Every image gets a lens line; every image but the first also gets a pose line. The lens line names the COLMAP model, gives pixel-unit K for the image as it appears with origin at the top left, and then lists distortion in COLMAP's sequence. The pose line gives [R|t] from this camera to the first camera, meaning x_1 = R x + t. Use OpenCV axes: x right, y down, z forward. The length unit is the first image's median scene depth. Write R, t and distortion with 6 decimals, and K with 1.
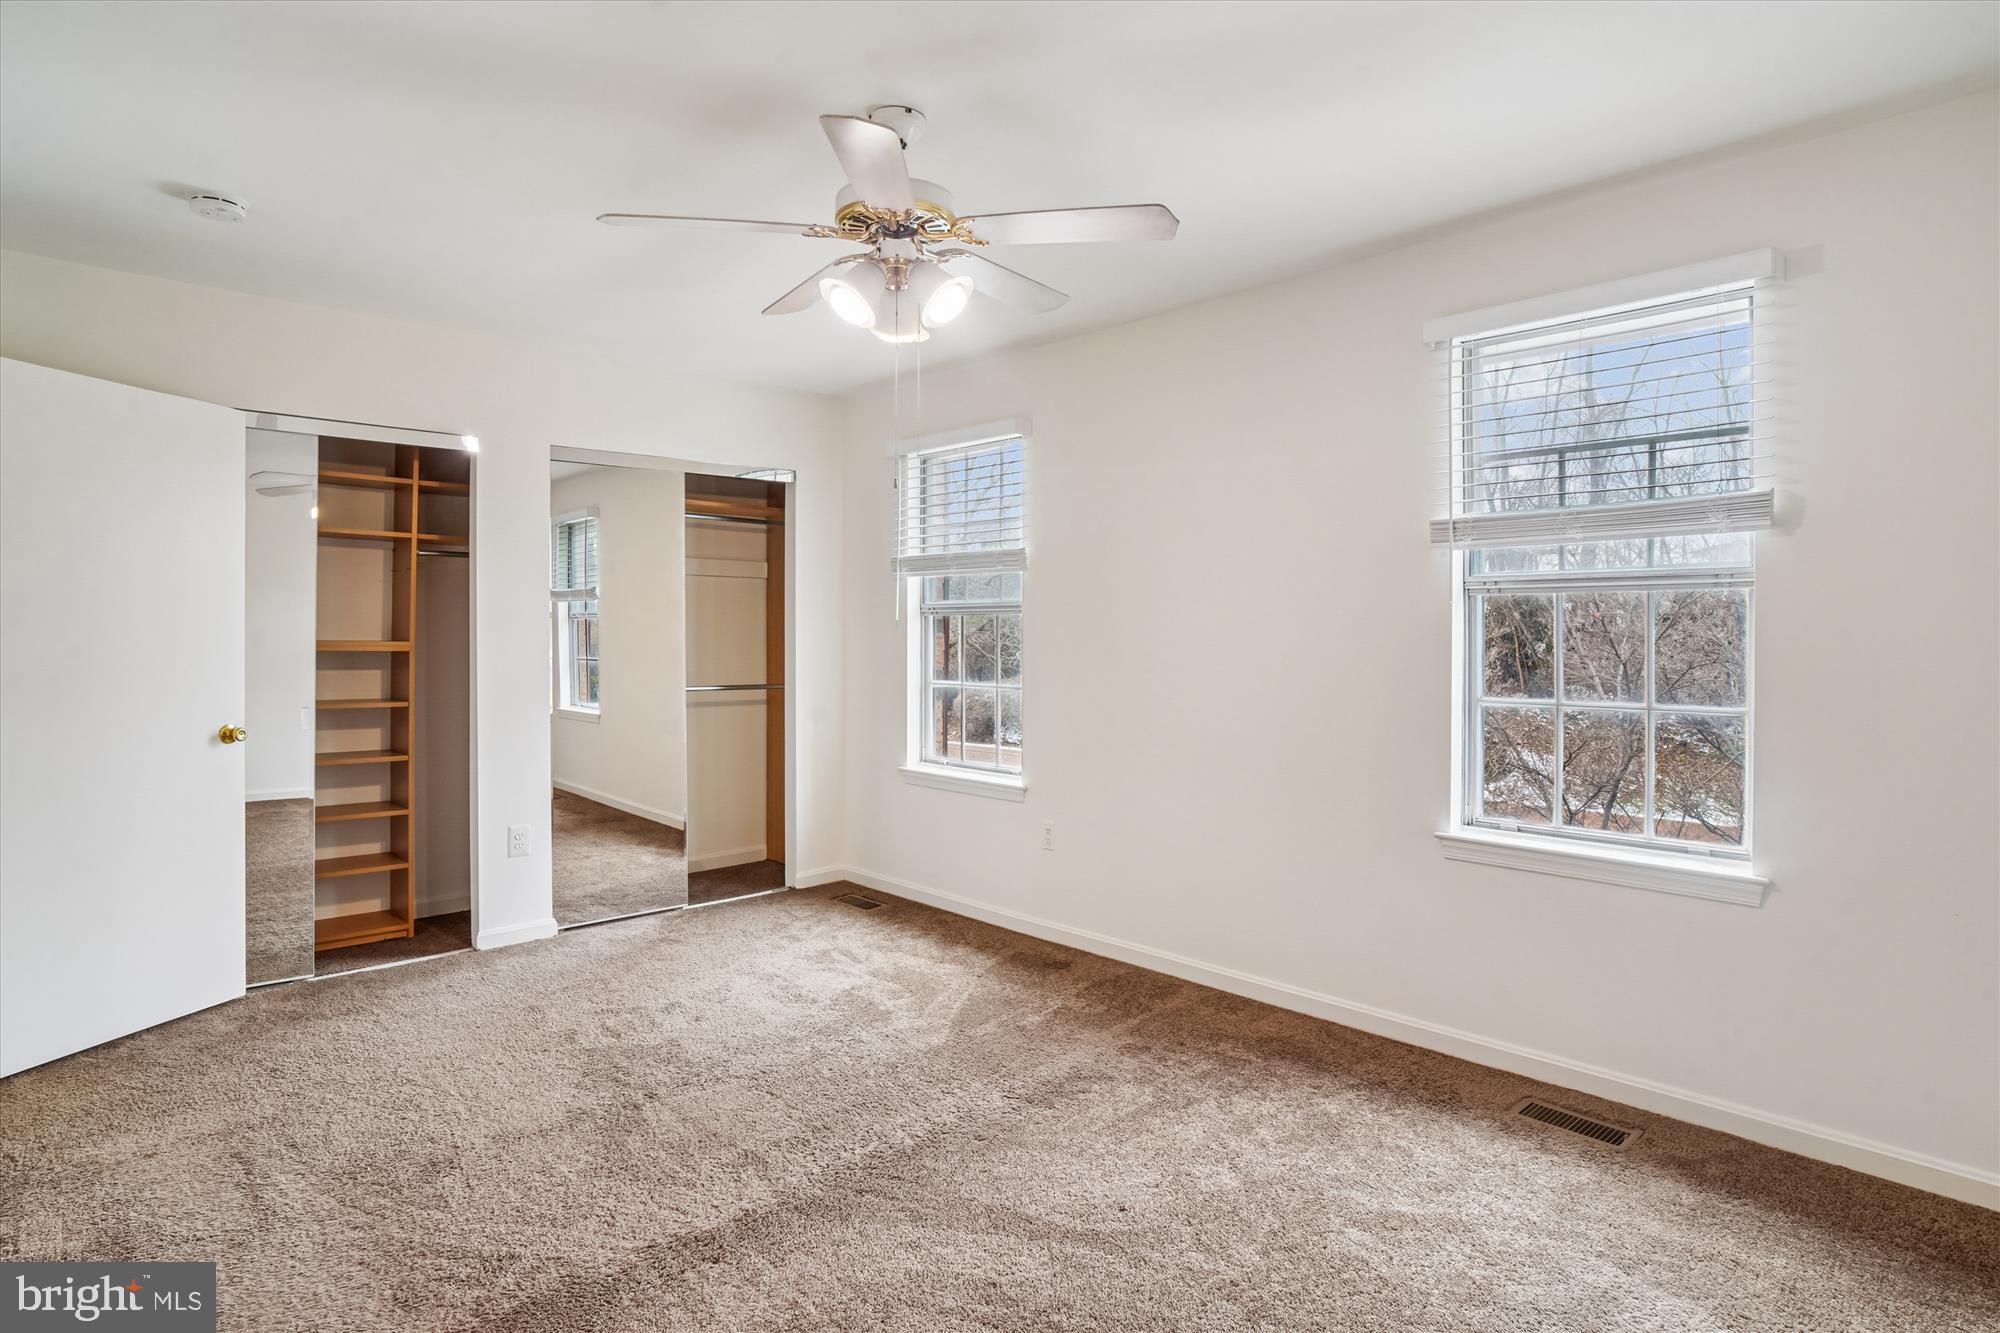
lens RADIAL K [[1110.4, 0, 982.4], [0, 1110.4, 630.3], [0, 0, 1]] dist [-0.002088, 0.000062]
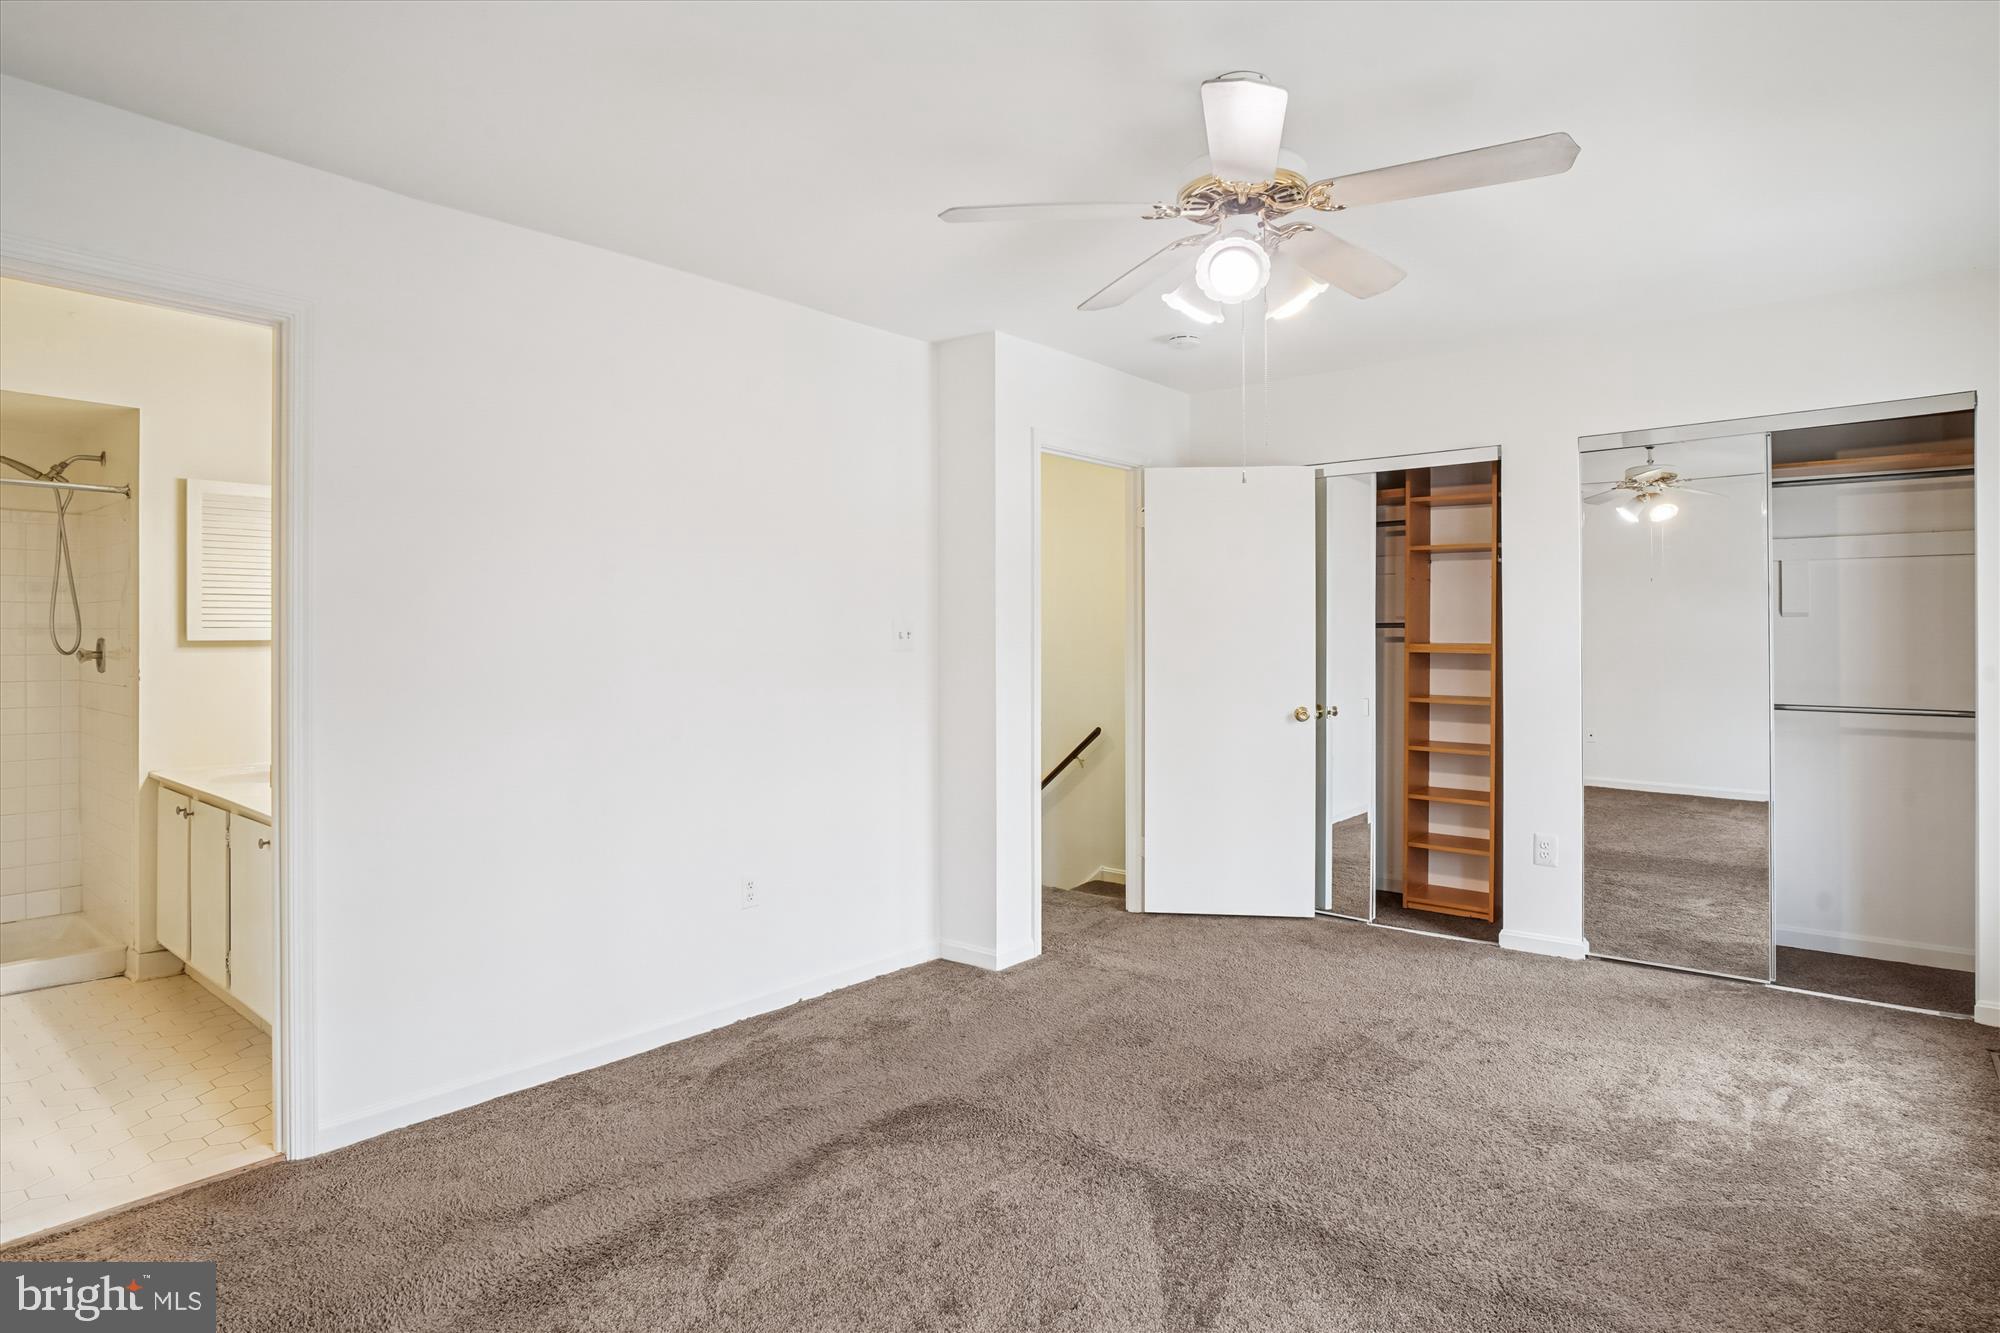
lens RADIAL K [[1093.4, 0, 993.6], [0, 1093.4, 633.3], [0, 0, 1]] dist [-0.043723, 0.027351]
pose [[0.121909, -0.007219, -0.992515, 0.510655], [0.002913, 0.999972, -0.006915, 0.006117], [0.992537, -0.002048, 0.121927, 0.446704]]
